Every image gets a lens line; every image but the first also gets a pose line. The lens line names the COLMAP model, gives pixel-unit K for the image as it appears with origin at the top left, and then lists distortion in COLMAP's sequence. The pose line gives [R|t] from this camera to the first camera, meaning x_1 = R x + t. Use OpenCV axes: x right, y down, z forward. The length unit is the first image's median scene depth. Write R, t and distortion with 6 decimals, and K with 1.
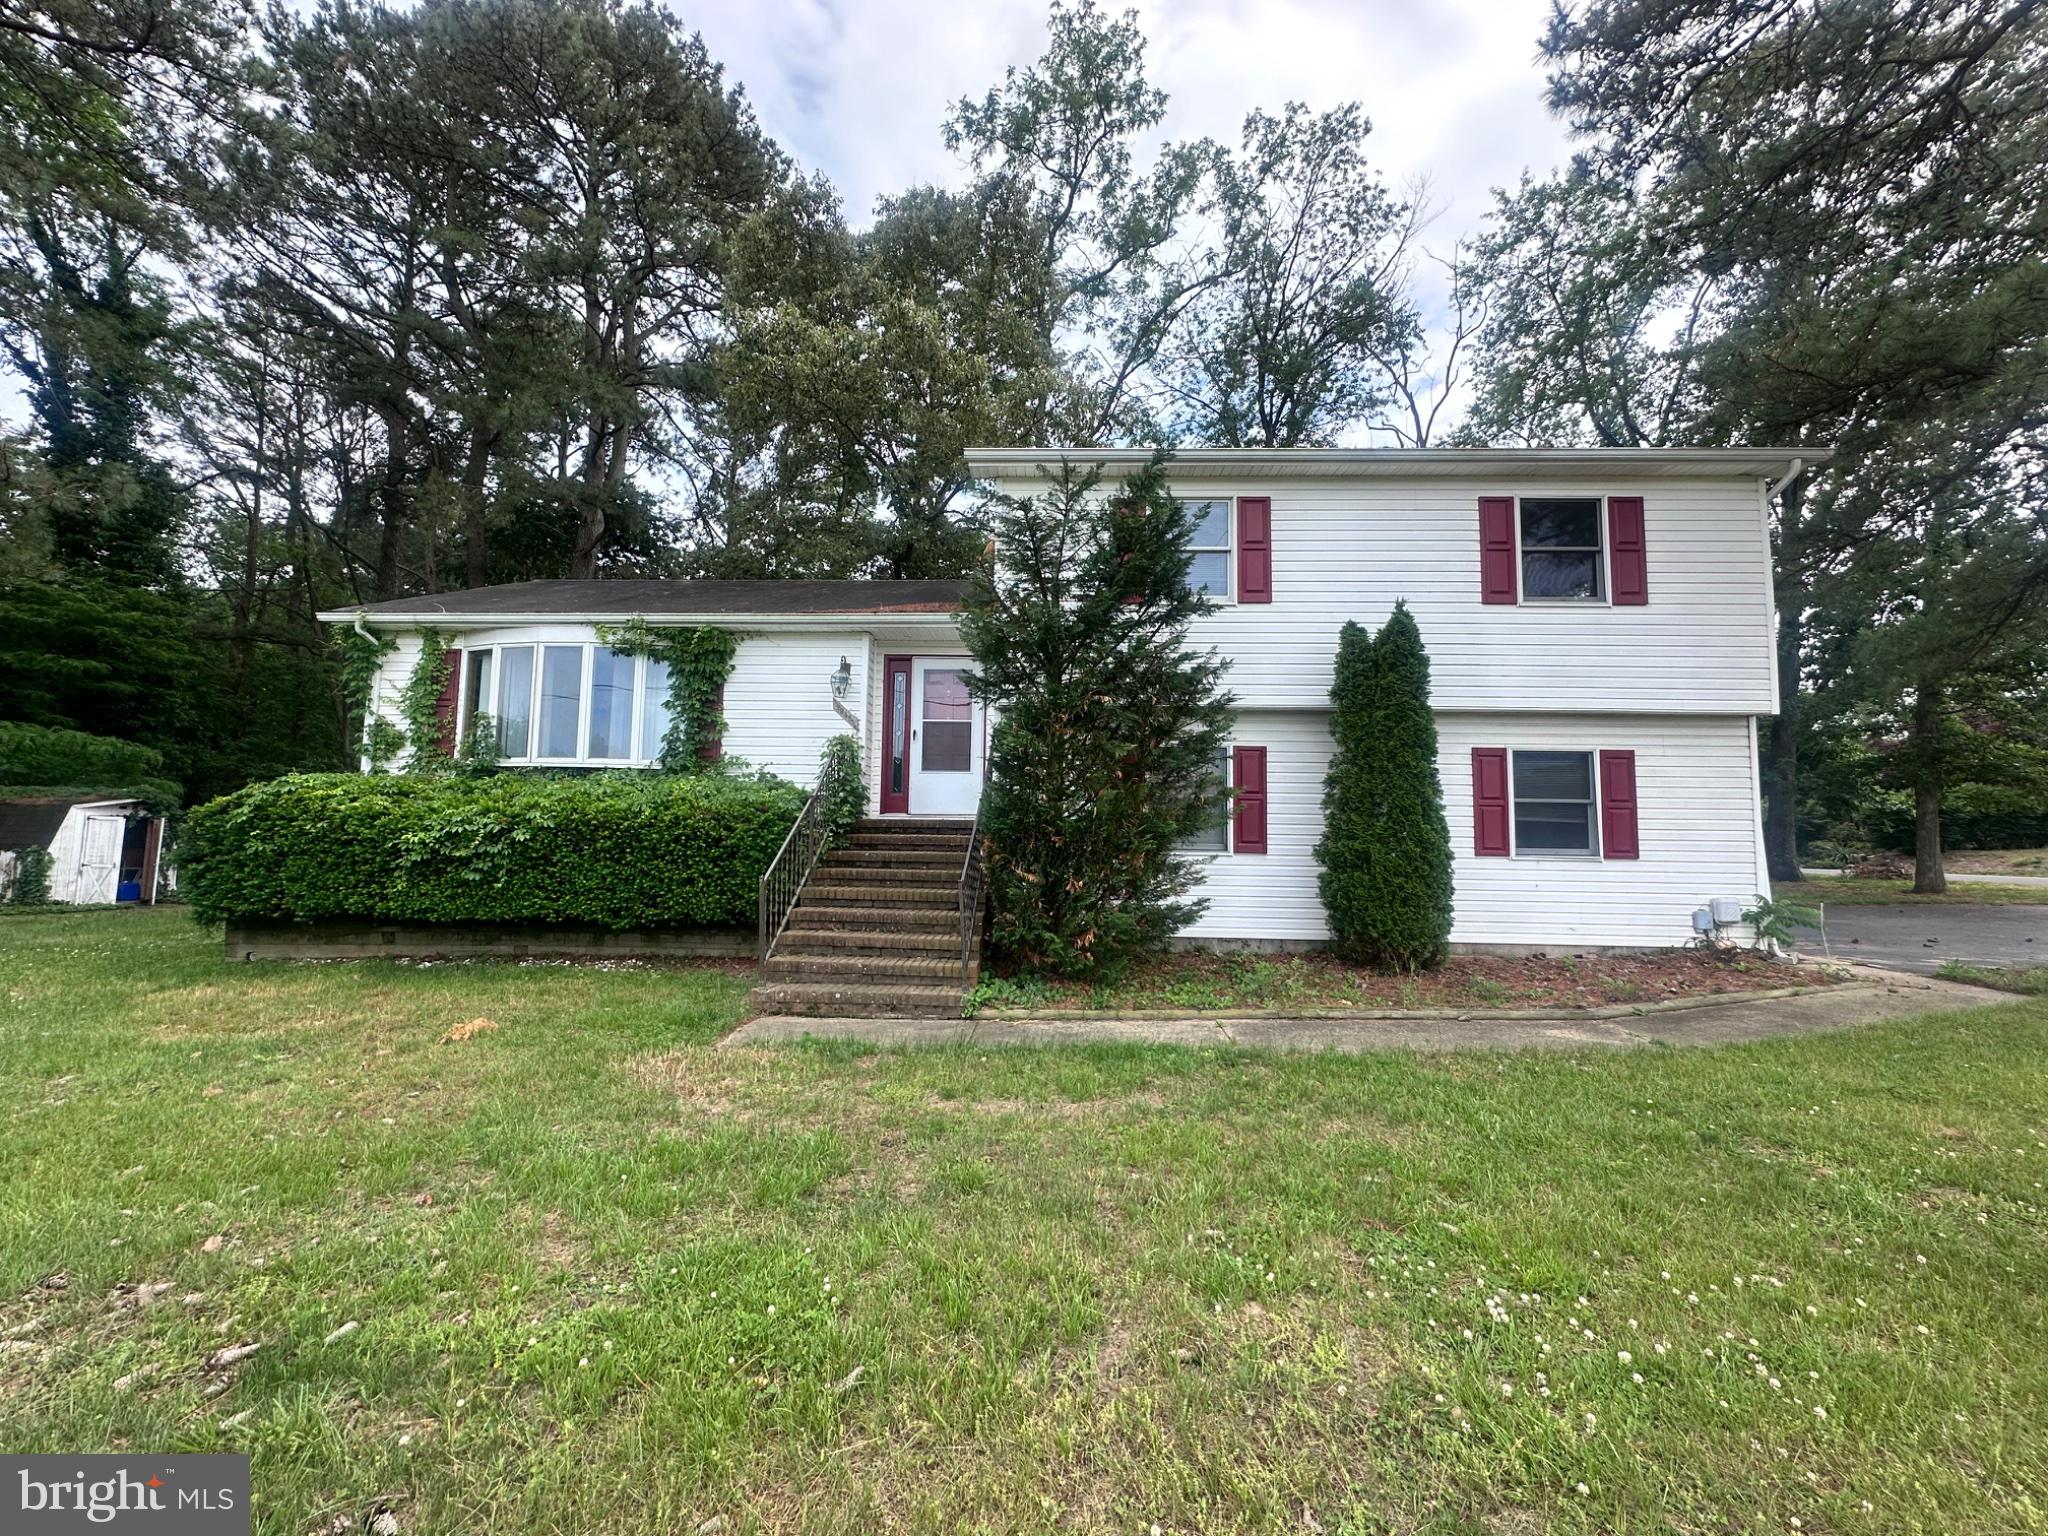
lens RADIAL K [[818.2, 0, 1024.3], [0, 818.2, 771.6], [0, 0, 1]] dist [-0.003625, 0.000407]
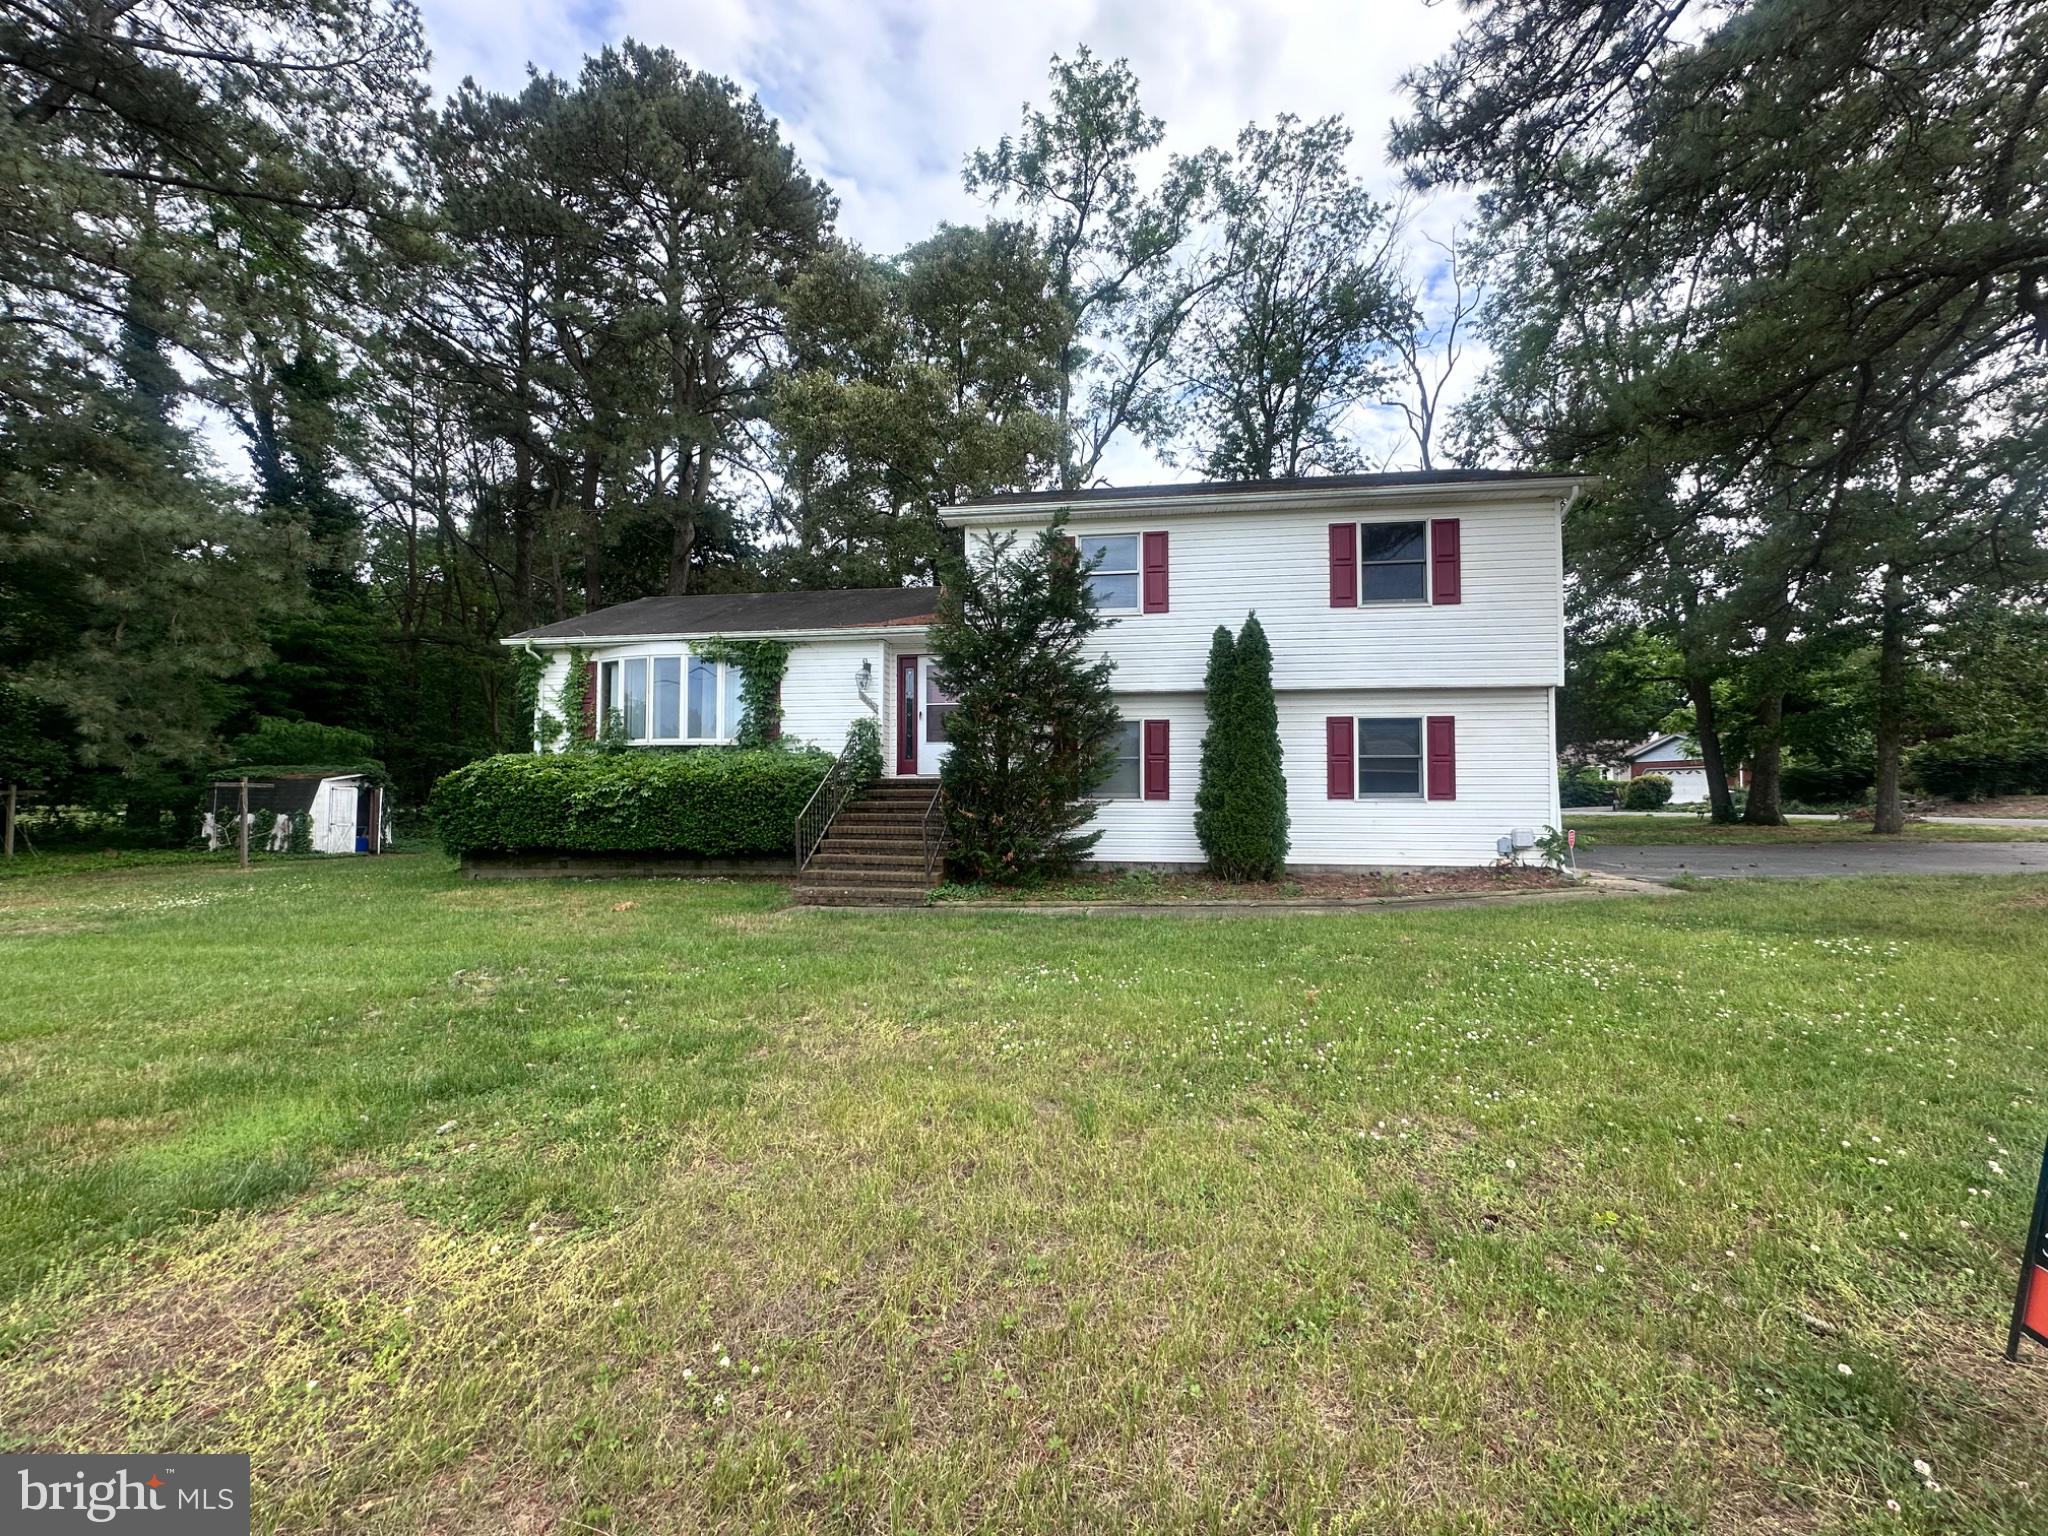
lens RADIAL K [[818.2, 0, 1023.4], [0, 818.2, 772.6], [0, 0, 1]] dist [-0.003625, 0.000407]
pose [[0.994190, -0.016892, -0.106304, 0.173082], [0.021947, 0.998674, 0.046559, -0.010266], [0.105377, -0.048622, 0.993243, -0.308777]]
